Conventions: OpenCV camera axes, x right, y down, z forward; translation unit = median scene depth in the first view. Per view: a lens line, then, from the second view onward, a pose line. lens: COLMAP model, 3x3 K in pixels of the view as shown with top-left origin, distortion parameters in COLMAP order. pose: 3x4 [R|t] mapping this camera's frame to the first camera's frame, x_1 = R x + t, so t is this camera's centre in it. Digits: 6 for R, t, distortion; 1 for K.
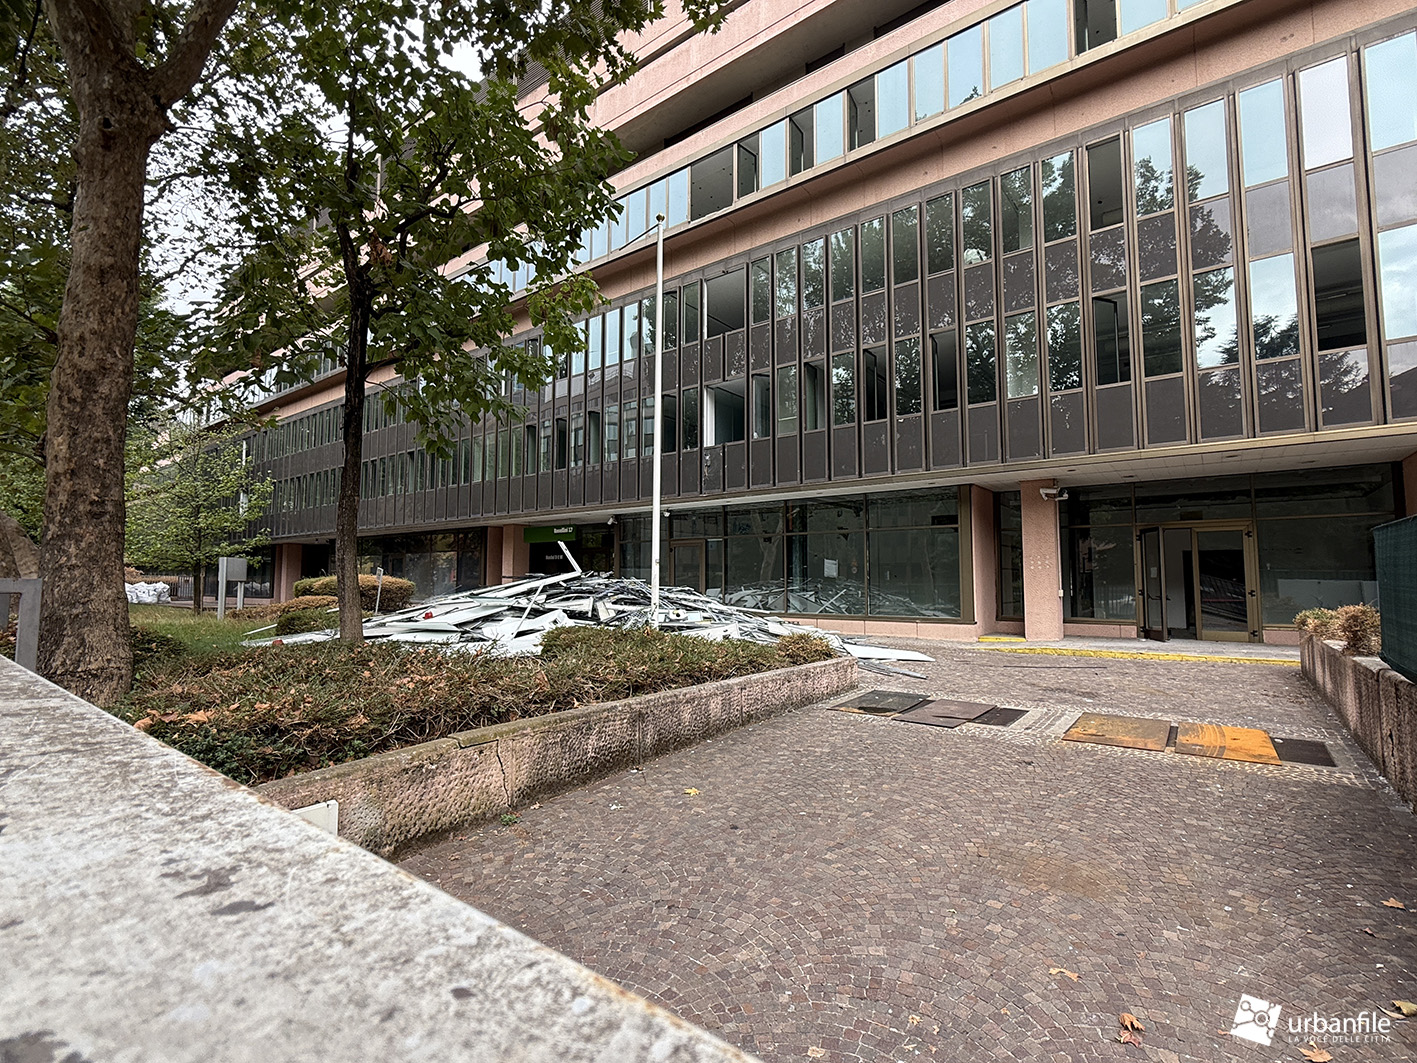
lens RADIAL K [[659.8, 0, 708.5], [0, 659.8, 531.5], [0, 0, 1]] dist [-0.000054, 0.000016]
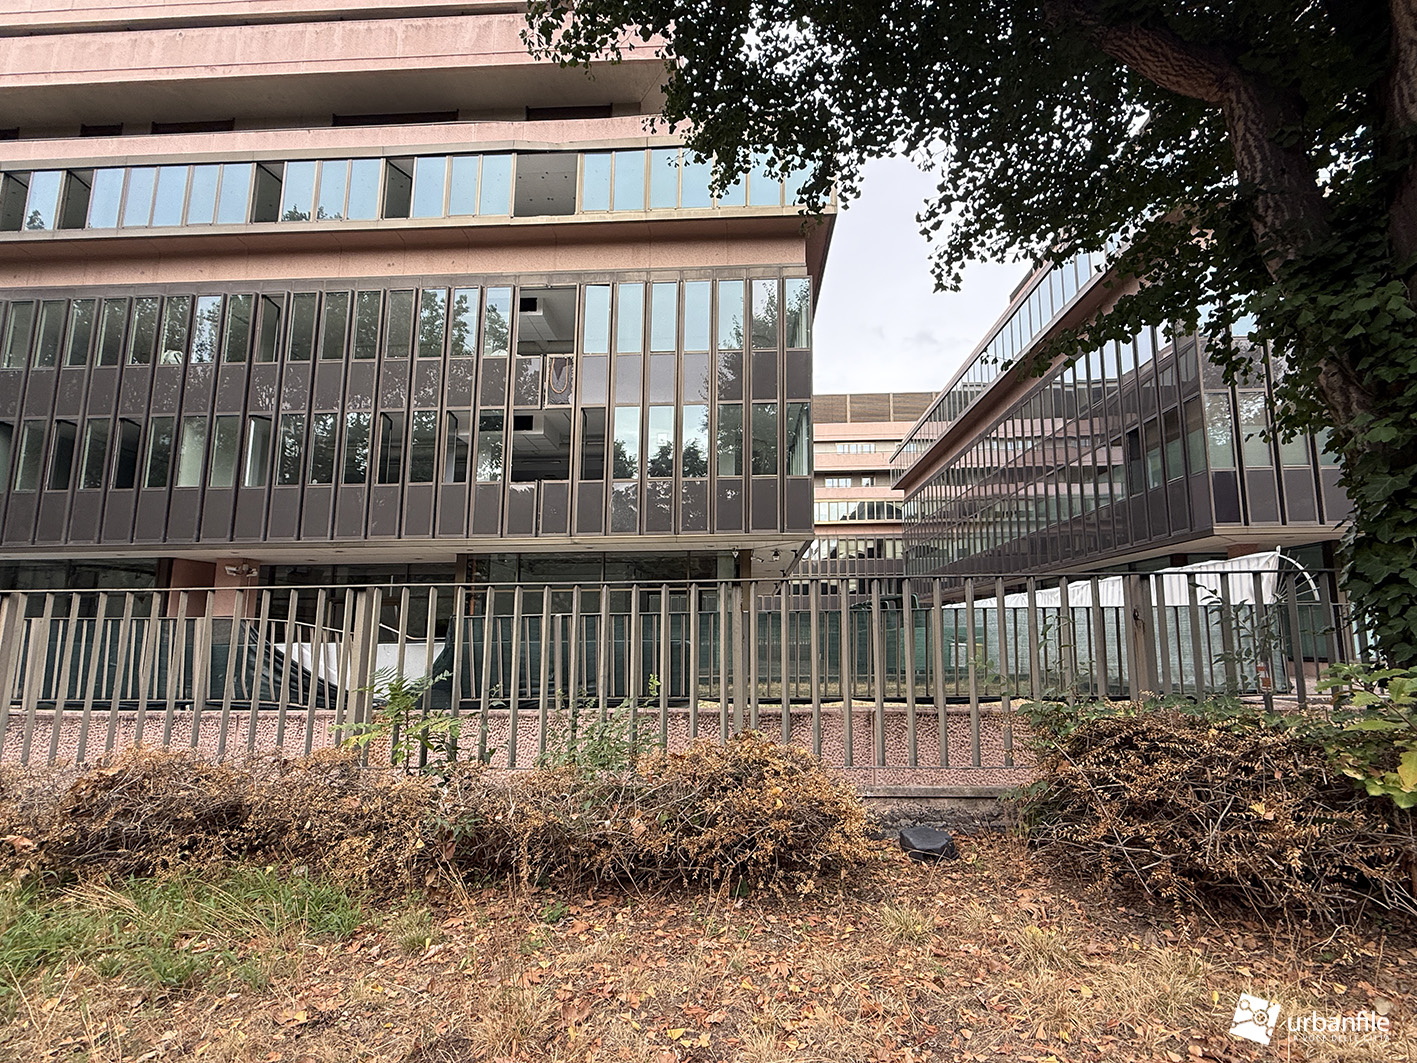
lens RADIAL K [[640.9, 0, 711.7], [0, 640.9, 553.8], [0, 0, 1]] dist [0.000491, 0.000171]
pose [[0.816939, 0.070757, 0.572367, 0.385179], [-0.034357, 0.996654, -0.074171, -0.022926], [-0.575699, 0.040928, 0.816637, -0.292445]]
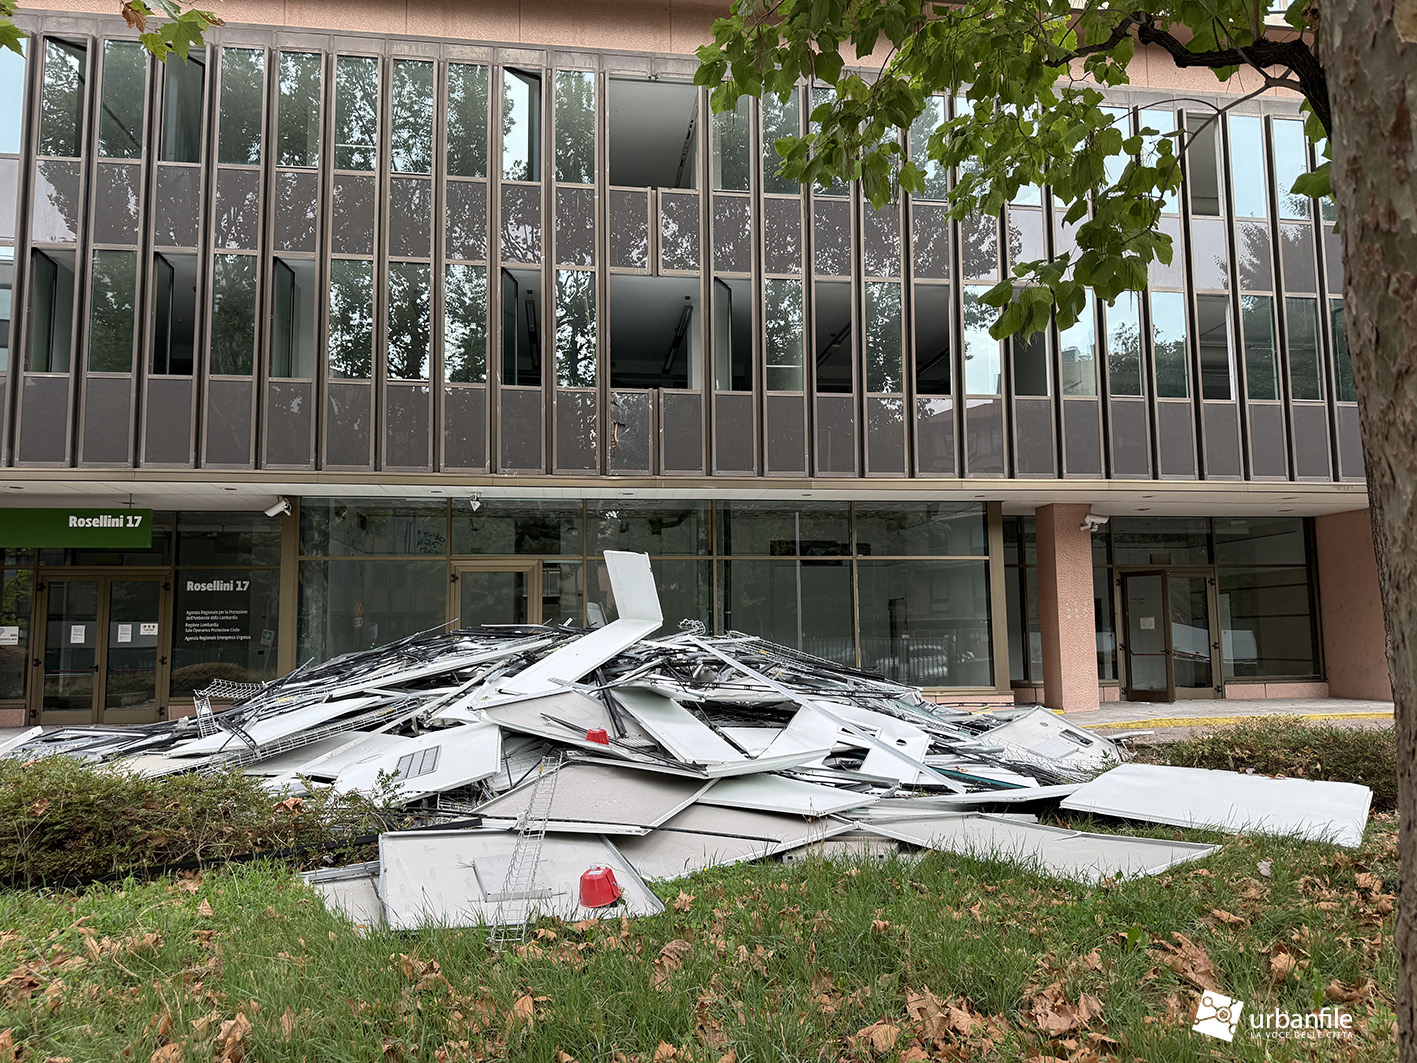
lens RADIAL K [[990.8, 0, 708.5], [0, 990.8, 531.5], [0, 0, 1]] dist [0.006459, 0.001684]
pose [[0.693892, 0.068143, 0.716847, -0.767736], [-0.040594, 0.997631, -0.055540, 0.043039], [-0.718934, 0.009439, 0.695015, 0.589407]]
